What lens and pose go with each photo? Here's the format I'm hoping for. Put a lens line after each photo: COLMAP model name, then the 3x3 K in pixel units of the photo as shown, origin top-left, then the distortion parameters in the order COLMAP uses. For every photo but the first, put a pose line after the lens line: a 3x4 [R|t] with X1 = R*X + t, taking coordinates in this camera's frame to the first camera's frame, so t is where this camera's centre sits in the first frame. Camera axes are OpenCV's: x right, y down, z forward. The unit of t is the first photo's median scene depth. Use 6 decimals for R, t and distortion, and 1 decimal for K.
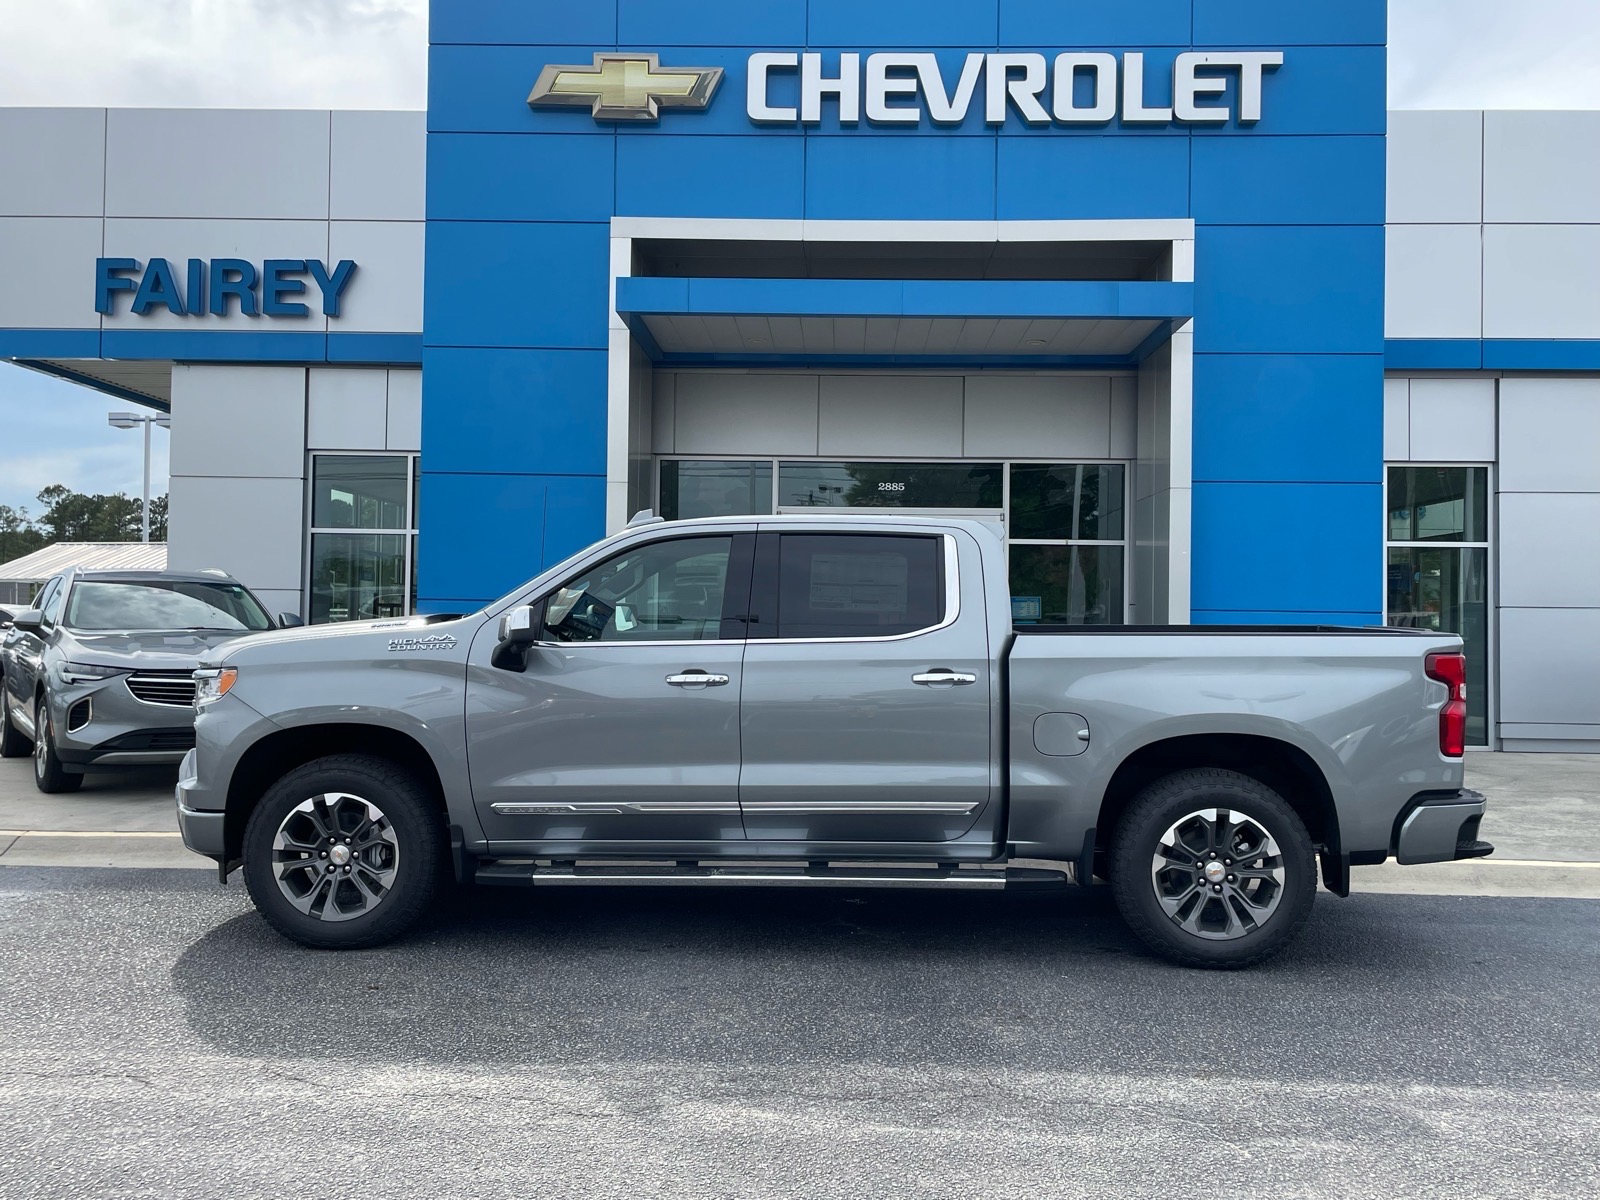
lens RADIAL K [[1430.9, 0, 800.0], [0, 1430.9, 600.0], [0, 0, 1]] dist [0.115475, -0.177188]
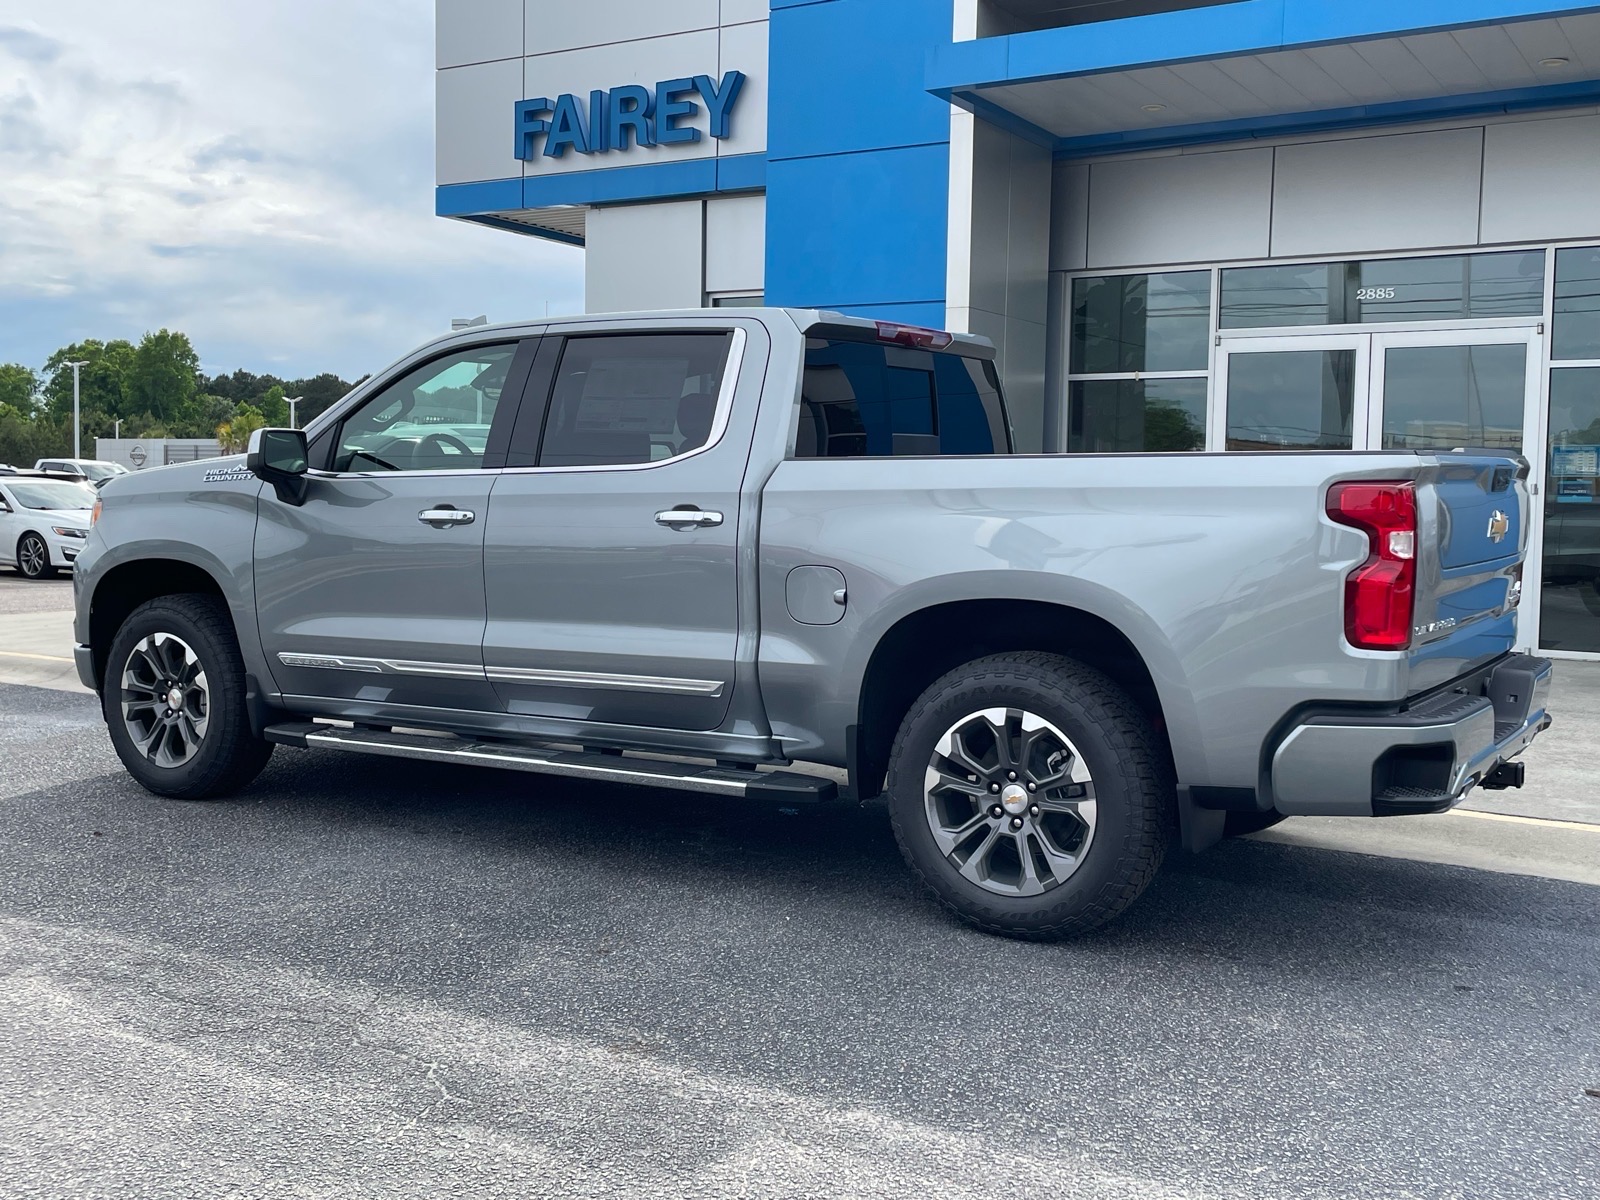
lens RADIAL K [[1685.5, 0, 800.0], [0, 1685.5, 600.0], [0, 0, 1]] dist [0.115172, -0.223834]
pose [[0.866792, 0.033175, -0.497565, 0.591477], [0.001351, 0.997625, 0.068870, 0.036502], [0.498668, -0.060368, 0.864688, 0.252059]]
